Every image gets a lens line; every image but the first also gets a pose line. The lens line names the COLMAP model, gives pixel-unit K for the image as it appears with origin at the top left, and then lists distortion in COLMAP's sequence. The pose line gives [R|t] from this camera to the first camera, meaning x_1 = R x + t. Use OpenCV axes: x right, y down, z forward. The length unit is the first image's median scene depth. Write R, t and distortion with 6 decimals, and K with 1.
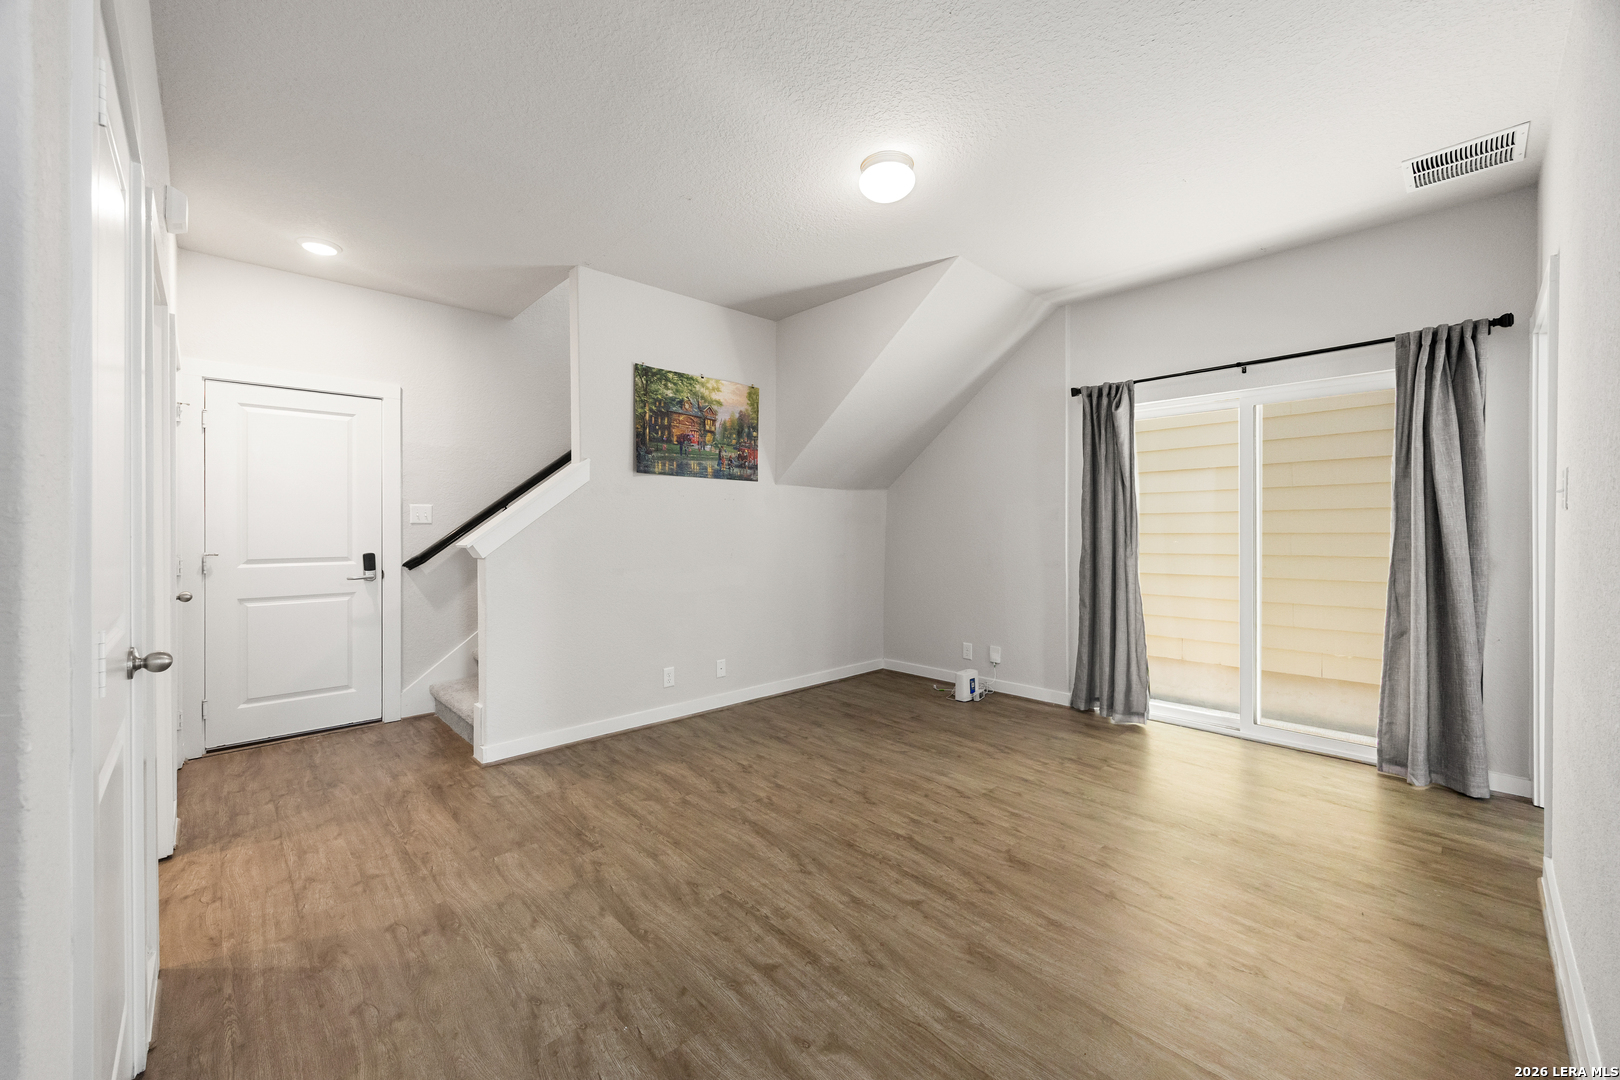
lens RADIAL K [[631.2, 0, 810.0], [0, 631.2, 540.0], [0, 0, 1]] dist [-0.003544, -0.000091]
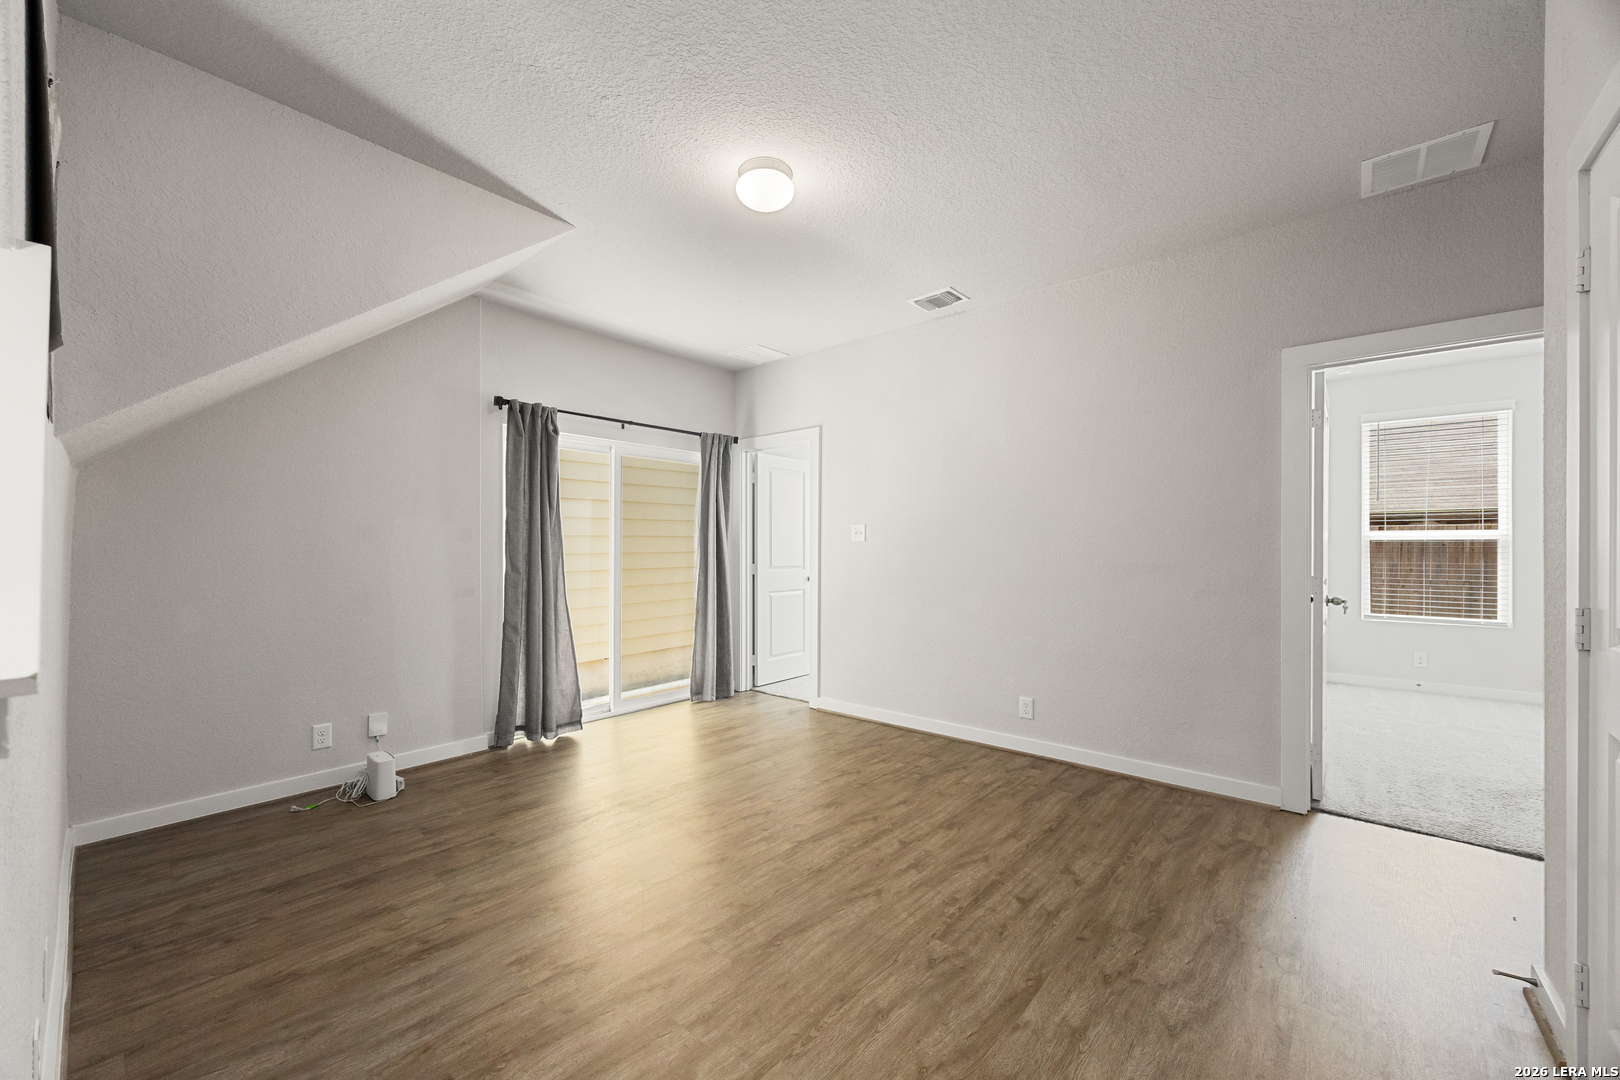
lens RADIAL K [[623.1, 0, 808.7], [0, 623.1, 546.5], [0, 0, 1]] dist [-0.002353, 0.000071]
pose [[-0.098070, 0.003954, 0.995172, -0.564907], [0.022654, 0.999742, -0.001740, -0.012574], [-0.994922, 0.022374, -0.098135, 0.689155]]
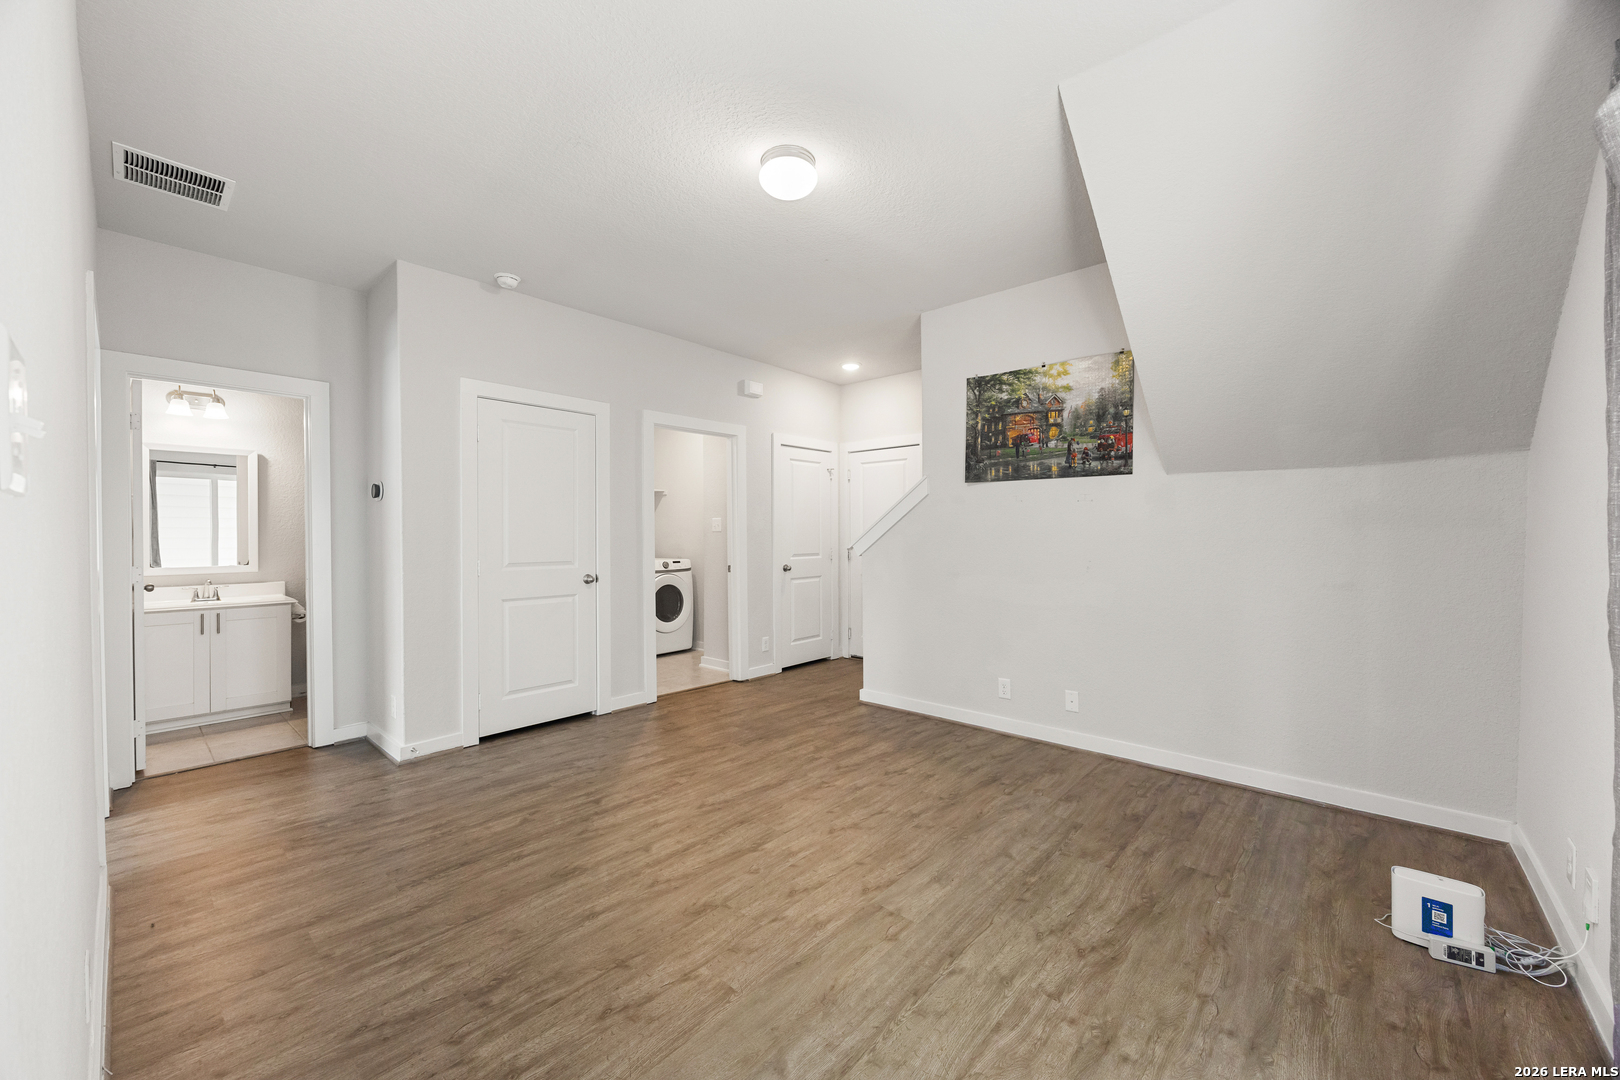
lens RADIAL K [[623.1, 0, 808.7], [0, 623.1, 546.5], [0, 0, 1]] dist [-0.002353, 0.000071]
pose [[0.083797, 0.023362, -0.996209, 0.724521], [-0.017699, 0.999602, 0.021953, -0.017712], [0.996326, 0.015792, 0.084177, 0.636108]]
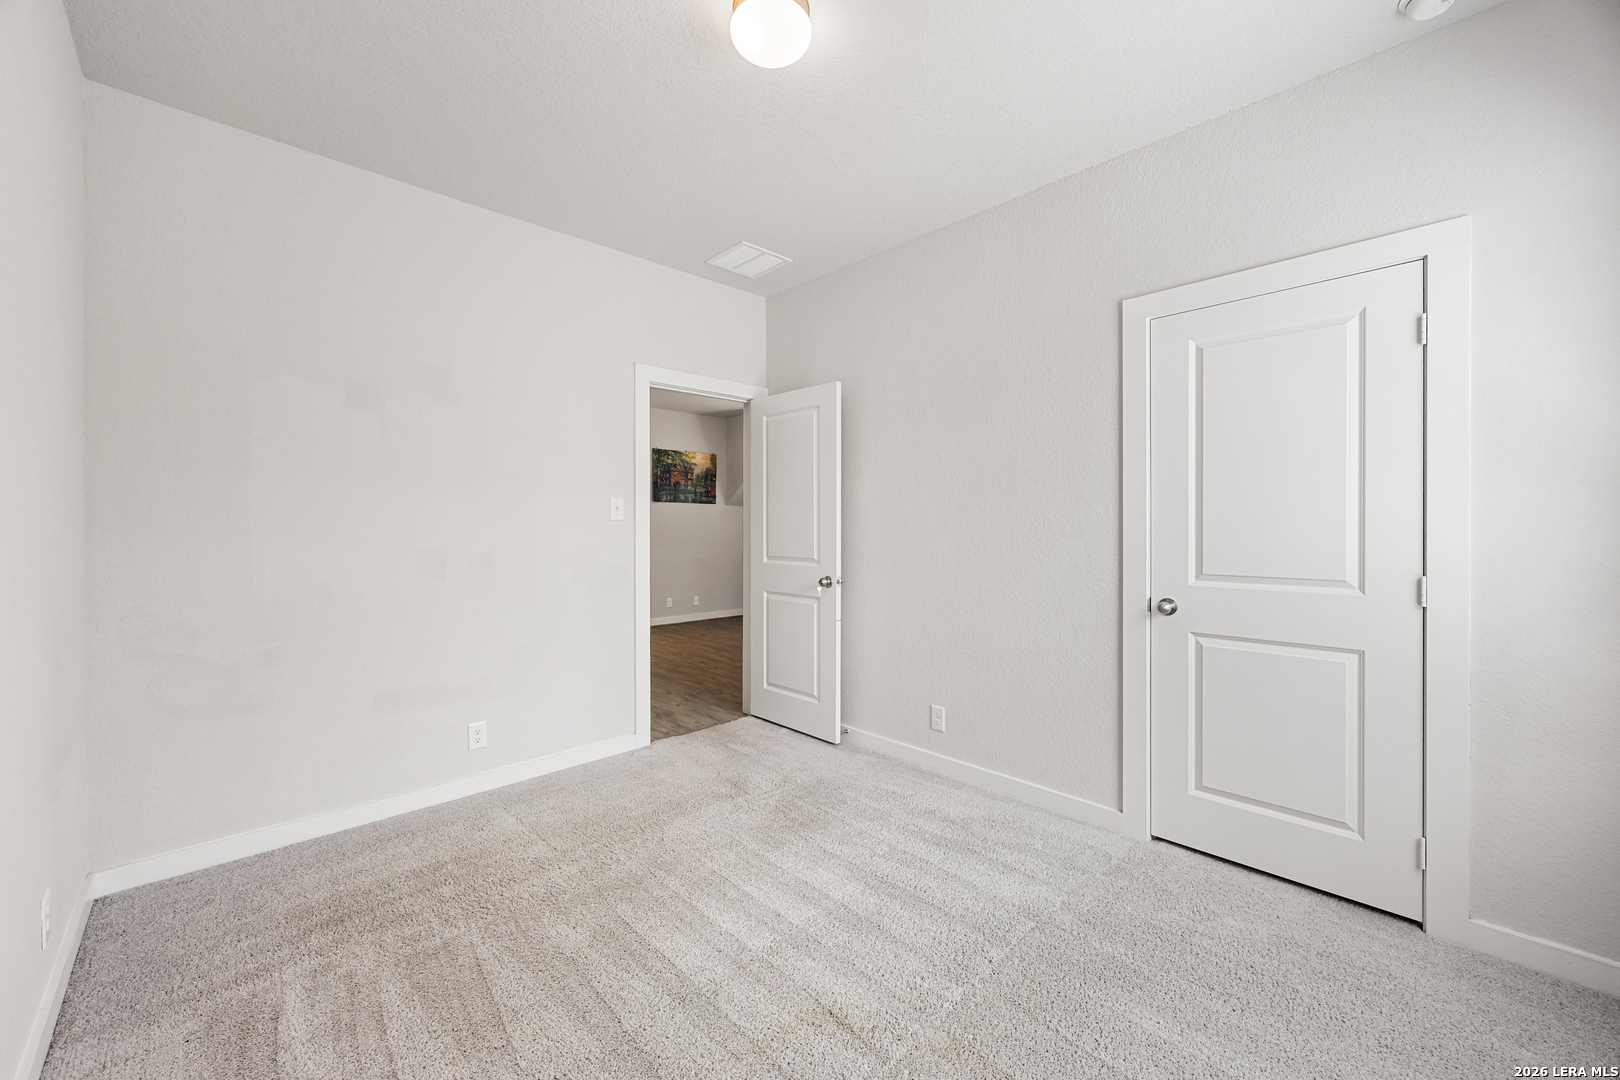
lens RADIAL K [[631.2, 0, 810.0], [0, 631.2, 540.0], [0, 0, 1]] dist [-0.003544, -0.000091]
pose [[0.999968, 0.001142, 0.007909, 0.212194], [-0.001128, 0.999998, -0.001796, 0.021180], [-0.007912, 0.001787, 0.999967, -1.029751]]
